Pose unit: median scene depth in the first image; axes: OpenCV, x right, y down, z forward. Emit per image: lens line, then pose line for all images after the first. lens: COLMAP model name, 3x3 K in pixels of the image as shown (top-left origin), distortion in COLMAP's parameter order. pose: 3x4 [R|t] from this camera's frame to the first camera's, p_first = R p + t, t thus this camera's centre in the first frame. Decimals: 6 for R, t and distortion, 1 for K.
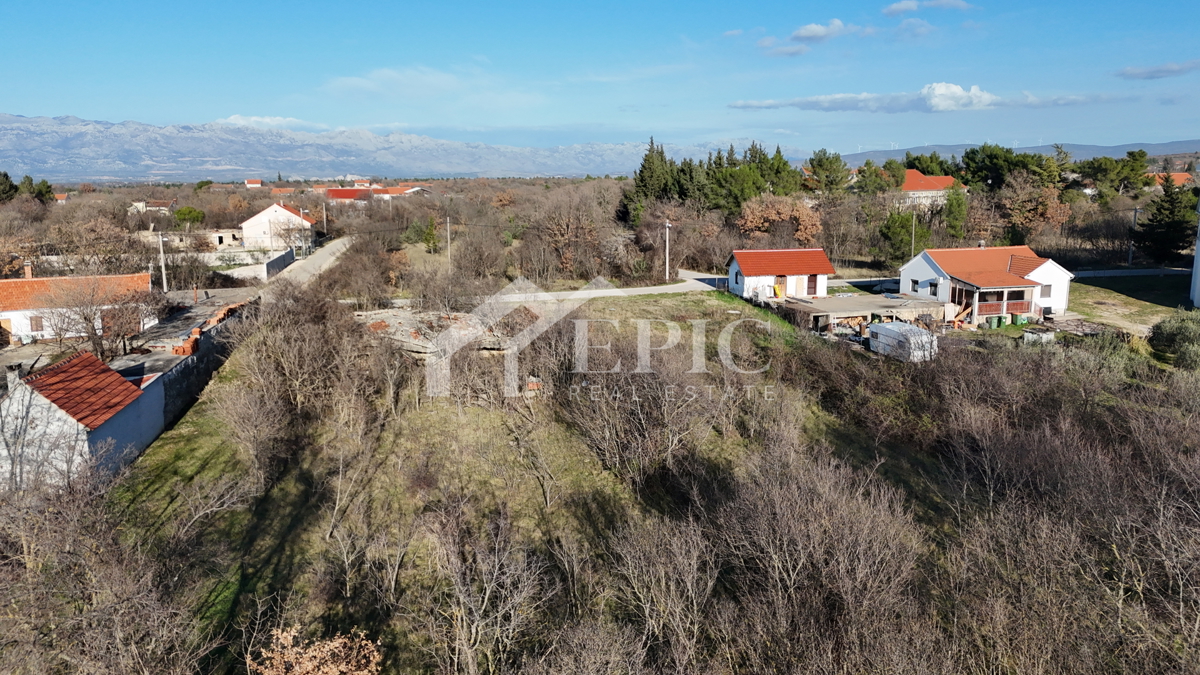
lens RADIAL K [[875.7, 0, 602.3], [0, 875.7, 337.0], [0, 0, 1]] dist [0.082255, -0.086262]
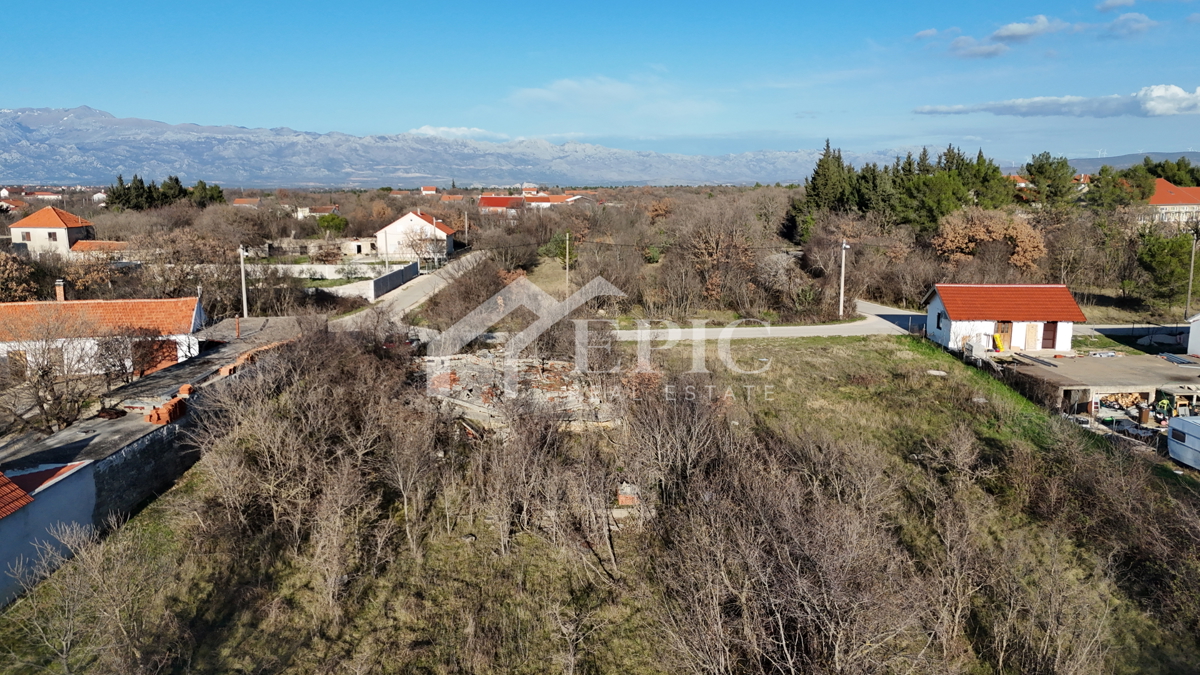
lens RADIAL K [[875.7, 0, 602.3], [0, 875.7, 337.0], [0, 0, 1]] dist [0.082255, -0.086262]
pose [[0.982083, 0.039805, -0.184198, 0.008193], [-0.041439, 0.999128, -0.005024, -0.026269], [0.183838, 0.012567, 0.982876, 0.146070]]
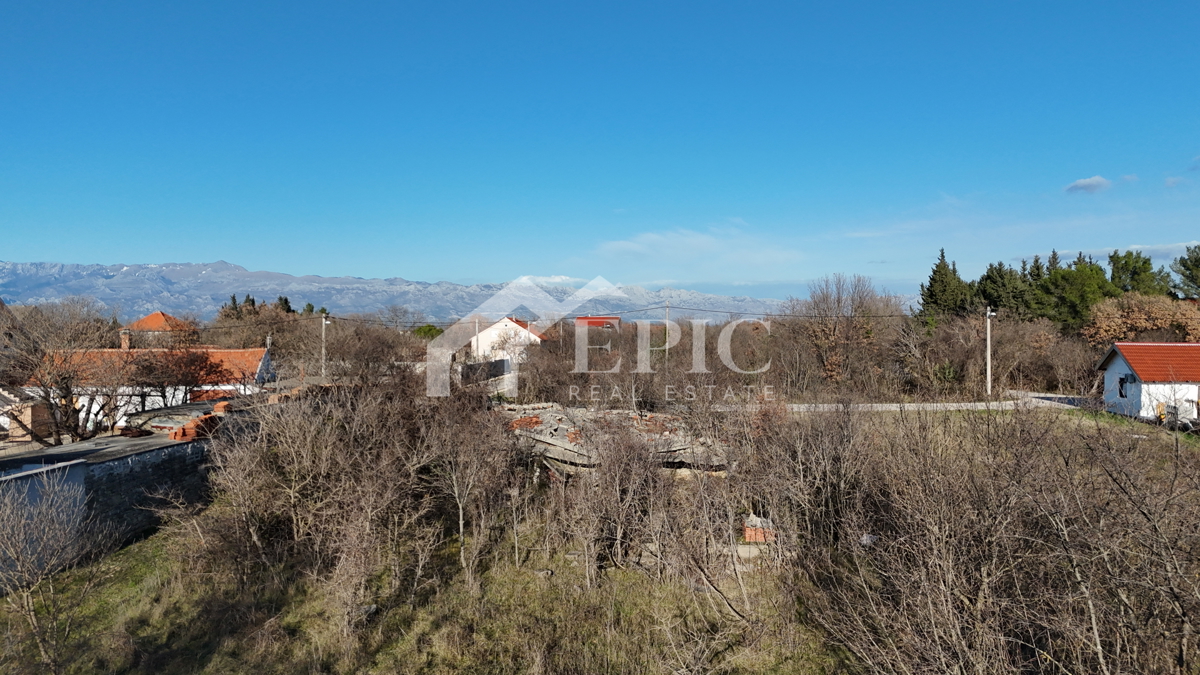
lens RADIAL K [[875.7, 0, 602.3], [0, 875.7, 337.0], [0, 0, 1]] dist [0.082255, -0.086262]
pose [[0.956023, 0.008767, -0.293162, -0.007790], [-0.058669, 0.985067, -0.161869, 0.013520], [0.287365, 0.171950, 0.942260, 0.208934]]
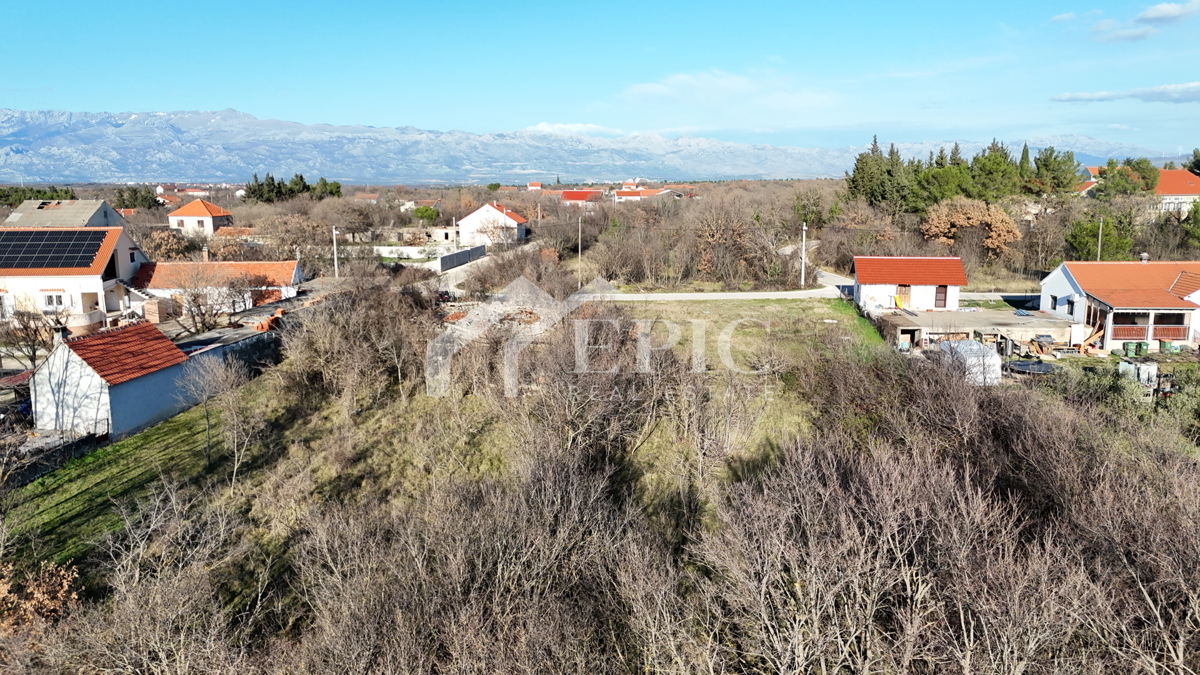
lens RADIAL K [[875.7, 0, 602.3], [0, 875.7, 337.0], [0, 0, 1]] dist [0.082255, -0.086262]
pose [[0.950353, 0.057950, -0.305731, 0.127146], [-0.058679, 0.998254, 0.006814, -0.002404], [0.305592, 0.011464, 0.952094, 0.016329]]
